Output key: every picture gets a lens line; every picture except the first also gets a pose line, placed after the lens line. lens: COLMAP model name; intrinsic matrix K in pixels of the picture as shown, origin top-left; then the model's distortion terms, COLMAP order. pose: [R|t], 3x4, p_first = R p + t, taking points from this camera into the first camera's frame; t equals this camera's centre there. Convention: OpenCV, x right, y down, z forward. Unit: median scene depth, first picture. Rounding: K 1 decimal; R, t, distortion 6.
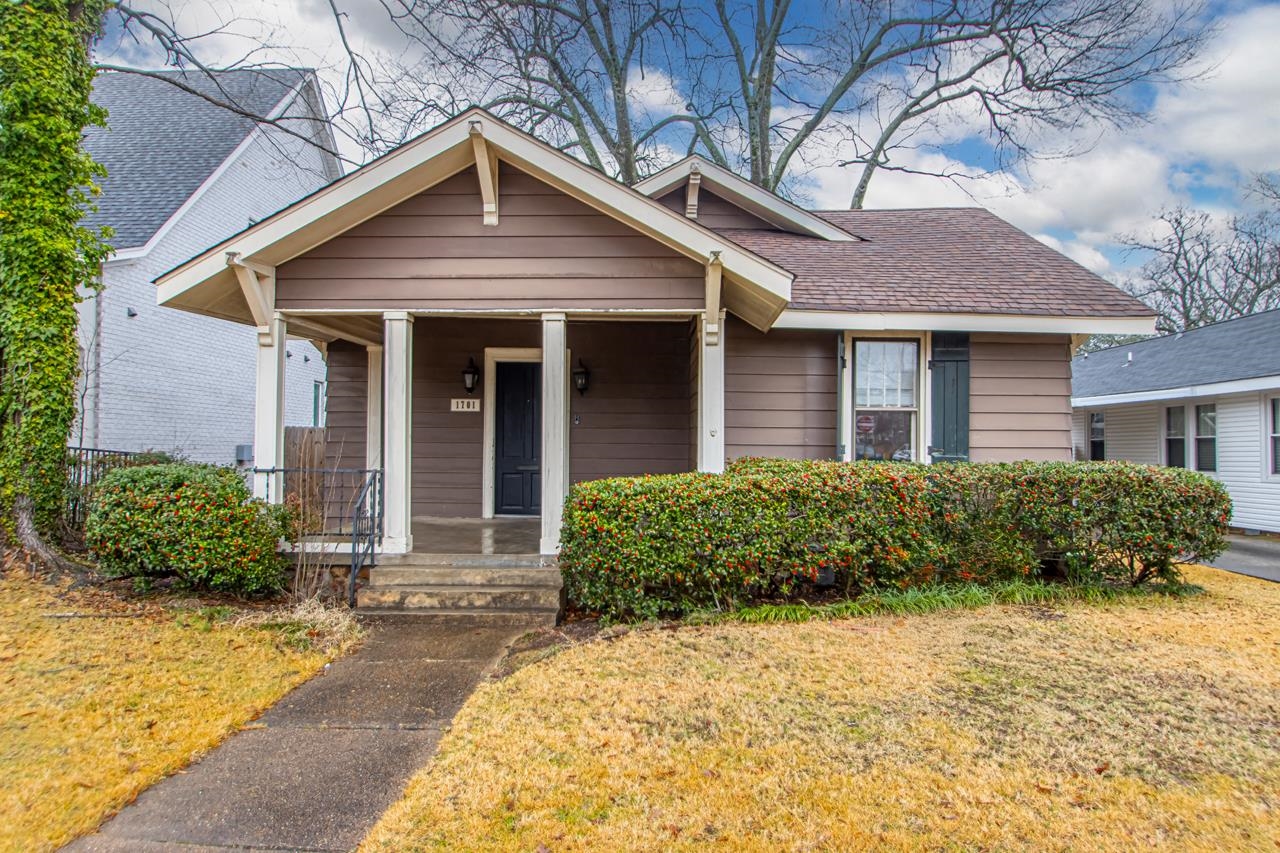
lens RADIAL K [[763.1, 0, 669.8], [0, 763.1, 428.2], [0, 0, 1]] dist [-0.019302, -0.005948]
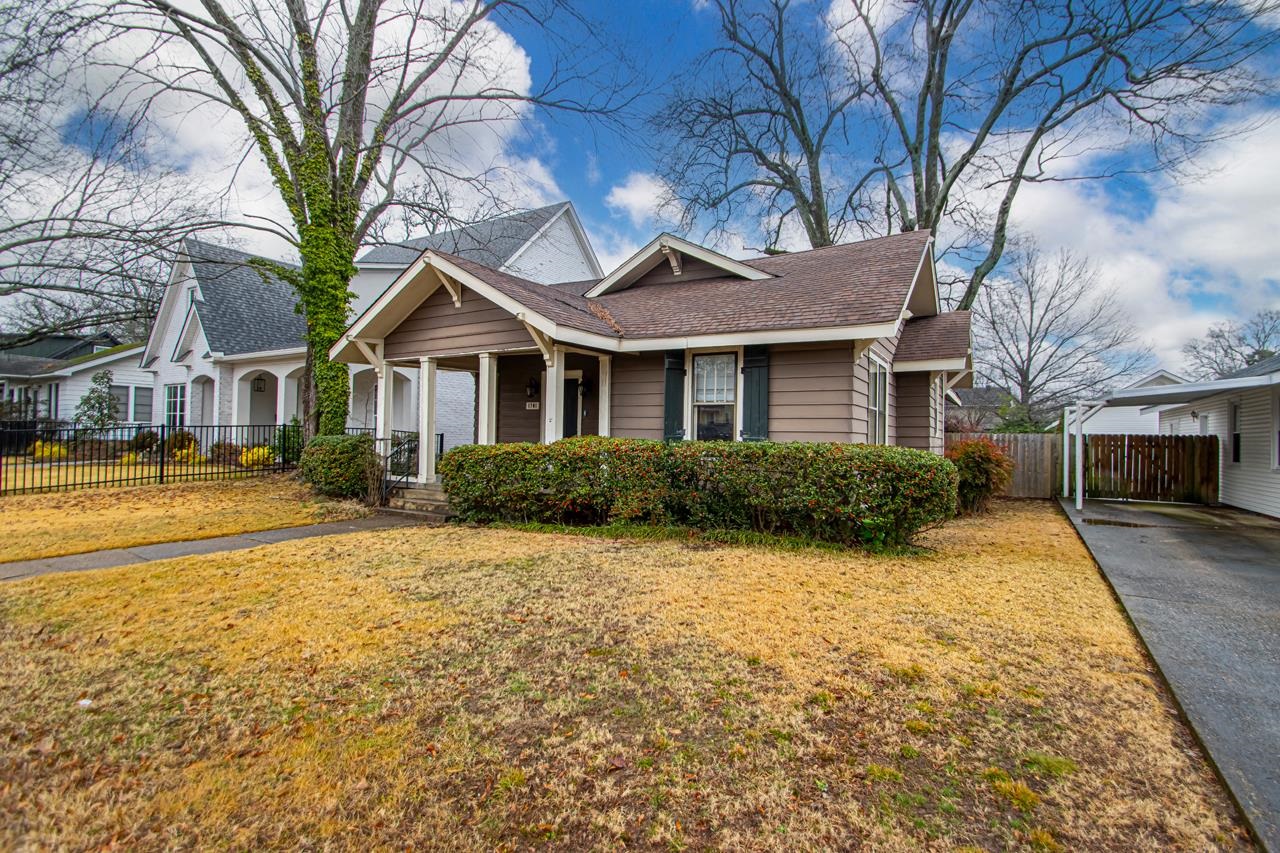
lens RADIAL K [[596.4, 0, 669.6], [0, 596.4, 421.0], [0, 0, 1]] dist [0.012757, -0.013460]
pose [[0.861866, -0.002747, -0.507129, 0.762268], [-0.000684, 0.999978, -0.006579, 0.013790], [0.507136, 0.006017, 0.861845, 0.013818]]
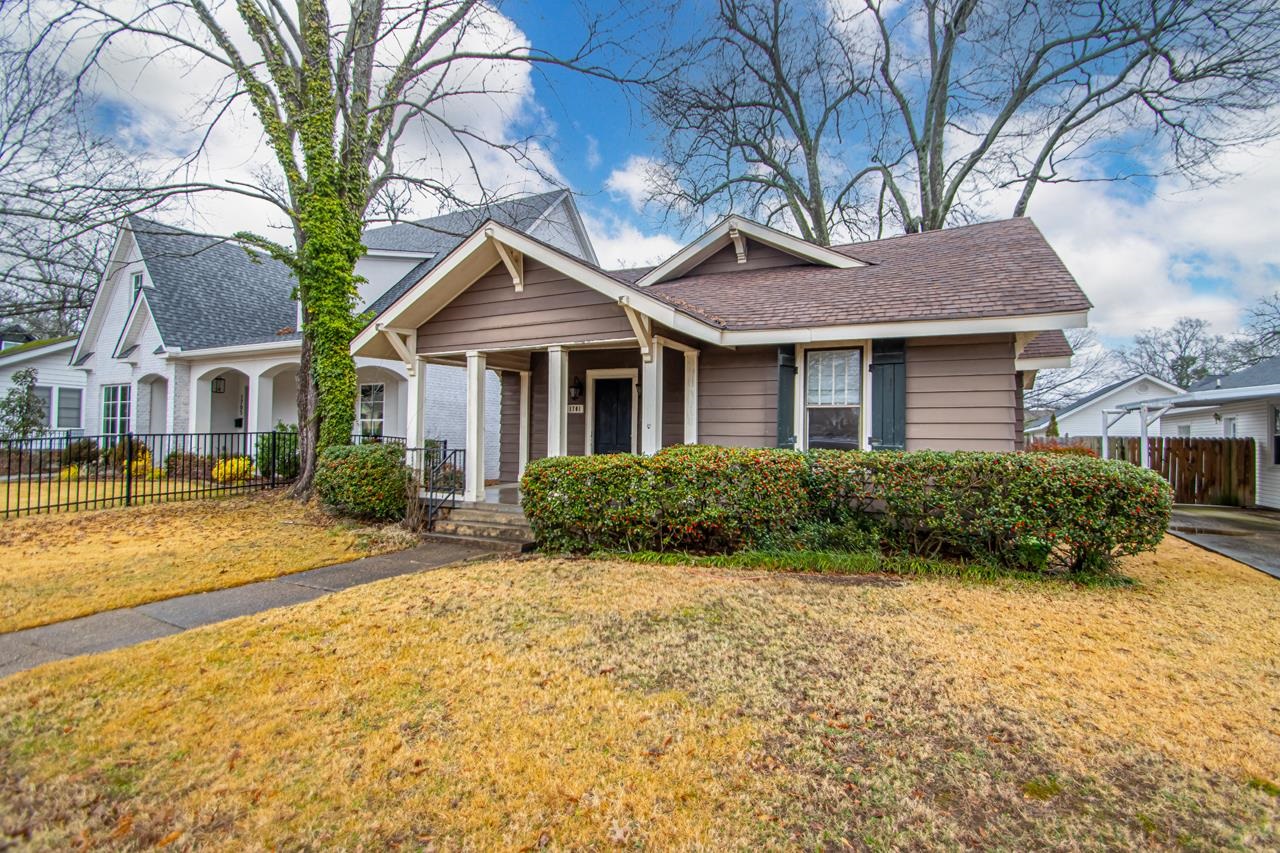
lens RADIAL K [[596.4, 0, 669.7], [0, 596.4, 420.9], [0, 0, 1]] dist [0.012757, -0.013460]
pose [[0.903911, -0.008107, -0.427644, 0.450698], [0.003450, 0.999926, -0.011664, 0.007995], [0.427707, 0.009068, 0.903872, 0.032816]]
